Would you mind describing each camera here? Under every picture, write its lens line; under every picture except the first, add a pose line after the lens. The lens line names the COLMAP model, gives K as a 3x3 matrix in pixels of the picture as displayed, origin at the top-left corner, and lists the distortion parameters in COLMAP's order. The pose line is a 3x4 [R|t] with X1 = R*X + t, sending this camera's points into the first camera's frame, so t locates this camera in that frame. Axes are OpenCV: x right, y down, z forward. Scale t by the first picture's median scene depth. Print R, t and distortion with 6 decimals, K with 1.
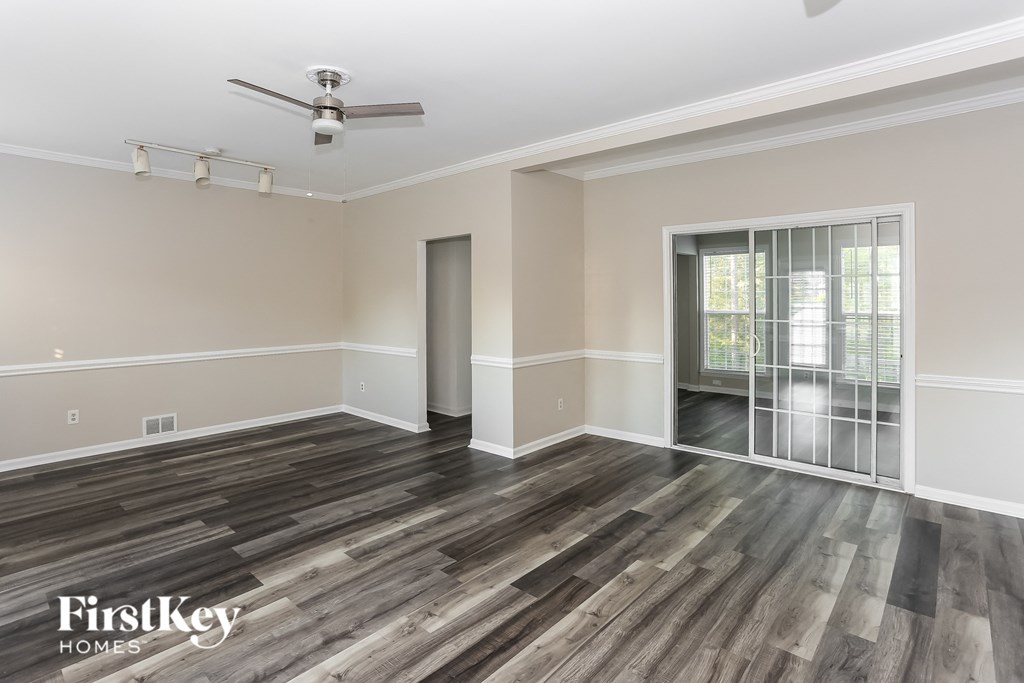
lens RADIAL K [[489.8, 0, 499.2], [0, 489.8, 310.8], [0, 0, 1]] dist [-0.000192, 0.000396]
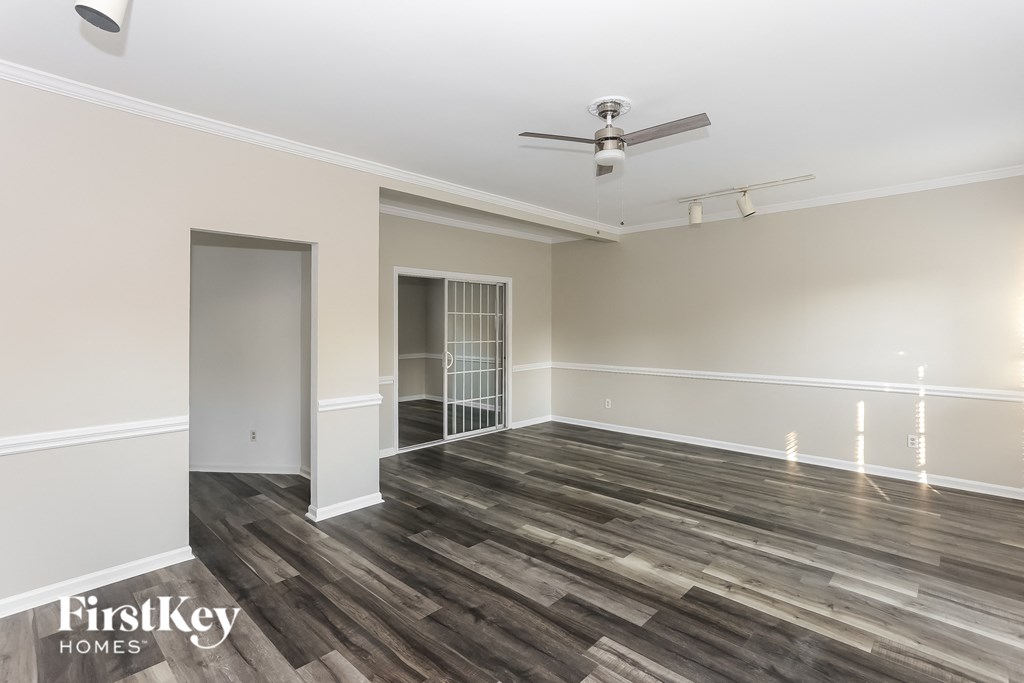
lens RADIAL K [[489.8, 0, 510.8], [0, 489.8, 335.8], [0, 0, 1]] dist [-0.000192, 0.000396]
pose [[0.003557, 0.006418, 0.999973, -1.284489], [0.014741, 0.999870, -0.006469, 0.020105], [-0.999885, 0.014763, 0.003462, 1.154410]]
